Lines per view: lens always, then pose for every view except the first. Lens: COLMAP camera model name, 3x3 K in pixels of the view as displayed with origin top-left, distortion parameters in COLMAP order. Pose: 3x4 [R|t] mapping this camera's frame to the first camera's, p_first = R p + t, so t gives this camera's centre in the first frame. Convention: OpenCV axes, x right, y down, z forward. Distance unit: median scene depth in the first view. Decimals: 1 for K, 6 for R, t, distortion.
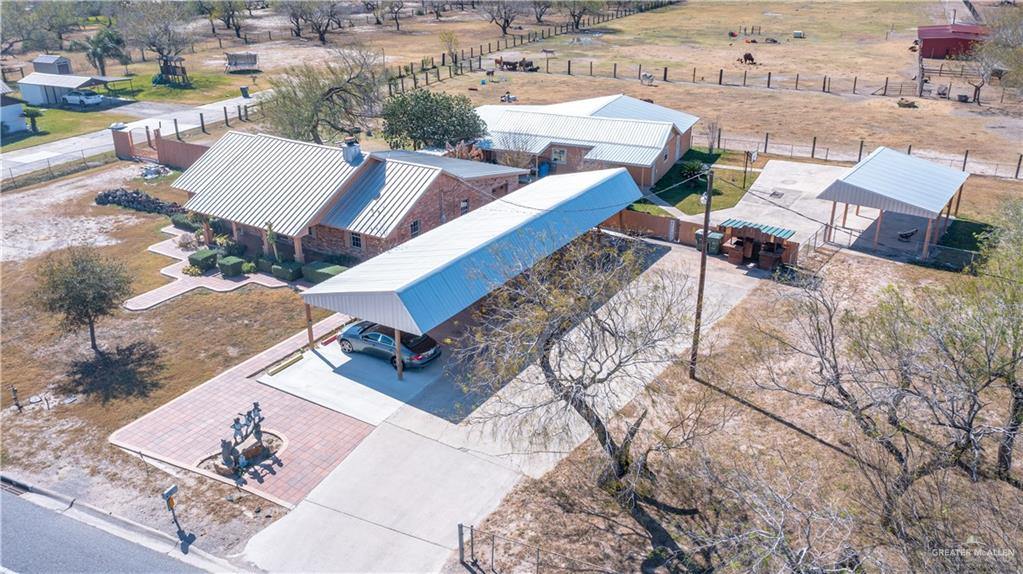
lens RADIAL K [[793.0, 0, 511.5], [0, 793.0, 287.0], [0, 0, 1]] dist [-0.004659, -0.002468]
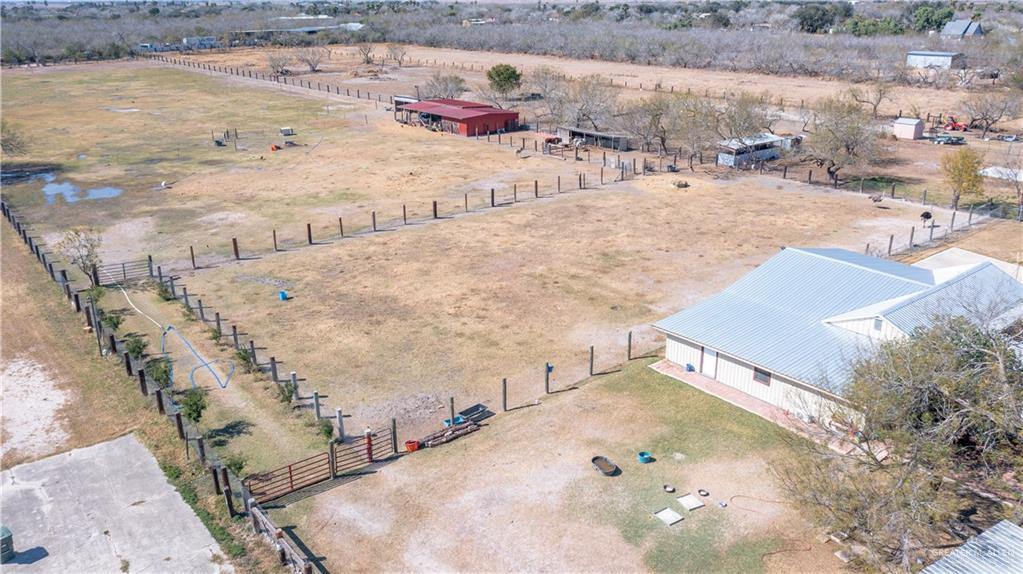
lens RADIAL K [[802.0, 0, 522.3], [0, 802.0, 290.0], [0, 0, 1]] dist [-0.000863, 0.002855]
pose [[0.458558, -0.308291, 0.833475, -0.951216], [0.366184, 0.920121, 0.138874, -0.611738], [-0.809712, 0.241524, 0.534821, 1.213635]]
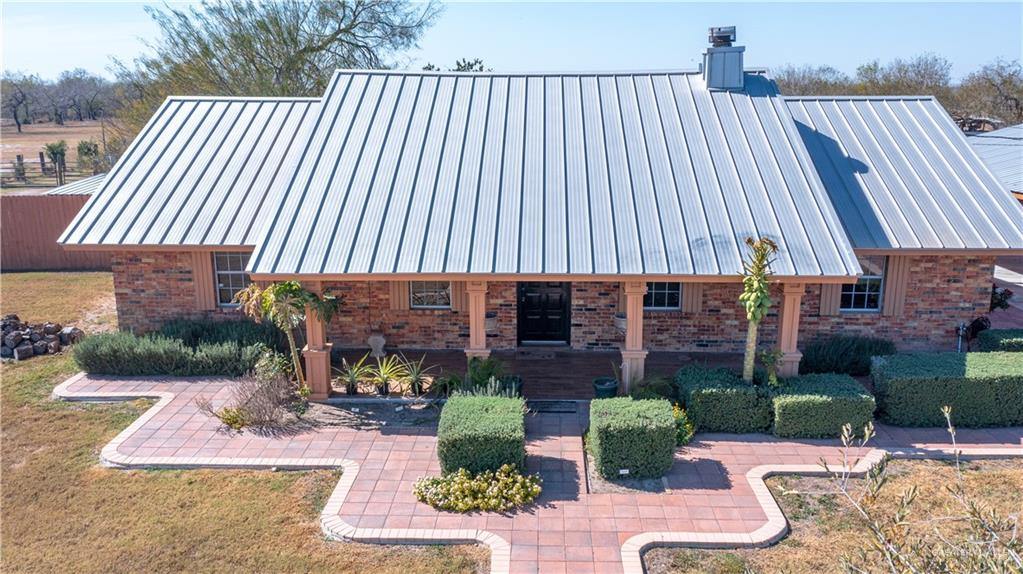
lens RADIAL K [[815.3, 0, 511.5], [0, 815.3, 287.0], [0, 0, 1]] dist [-0.003906, -0.000558]
pose [[0.865513, -0.118793, 0.486595, -0.463949], [0.203390, 0.971125, -0.124691, -0.043503], [-0.457733, 0.206890, 0.864683, 0.717515]]
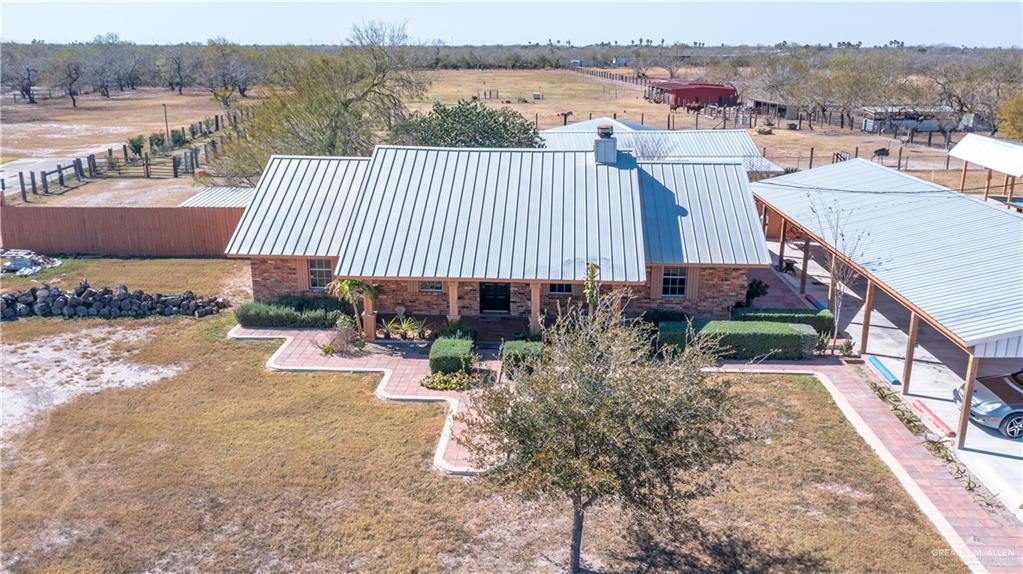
lens RADIAL K [[815.3, 0, 511.5], [0, 815.3, 287.0], [0, 0, 1]] dist [-0.003906, -0.000558]
pose [[0.877640, -0.132218, 0.460724, -0.551375], [0.189106, 0.978745, -0.079352, -0.028625], [-0.440440, 0.156768, 0.883989, 0.475149]]
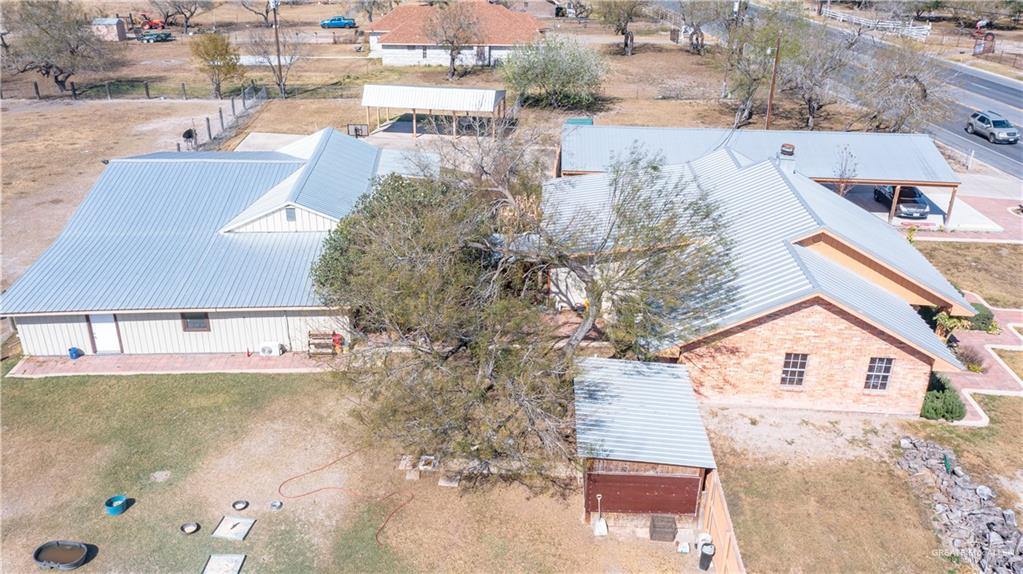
lens RADIAL K [[803.8, 0, 511.5], [0, 803.8, 287.0], [0, 0, 1]] dist [-0.002937, -0.001597]
pose [[-0.461243, -0.376647, 0.803363, -0.741683], [0.343073, 0.759300, 0.552960, -0.594524], [-0.818264, 0.530661, -0.221004, 1.418970]]
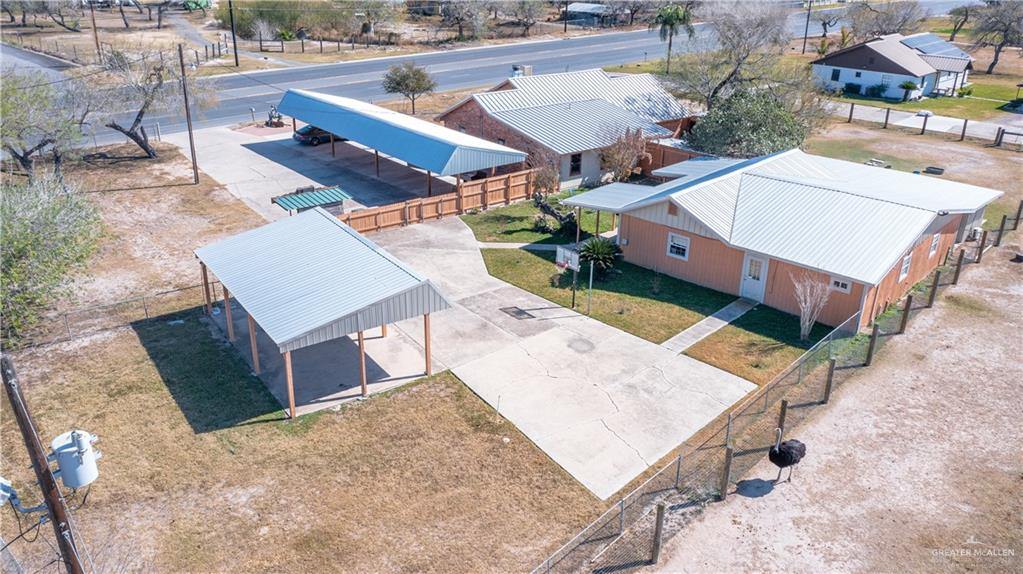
lens RADIAL K [[815.3, 0, 511.5], [0, 815.3, 287.0], [0, 0, 1]] dist [-0.003906, -0.000558]
pose [[-0.331418, 0.366097, -0.869560, 1.062245], [-0.398694, 0.780972, 0.480755, -0.524405], [0.855105, 0.506020, -0.112868, 1.278929]]
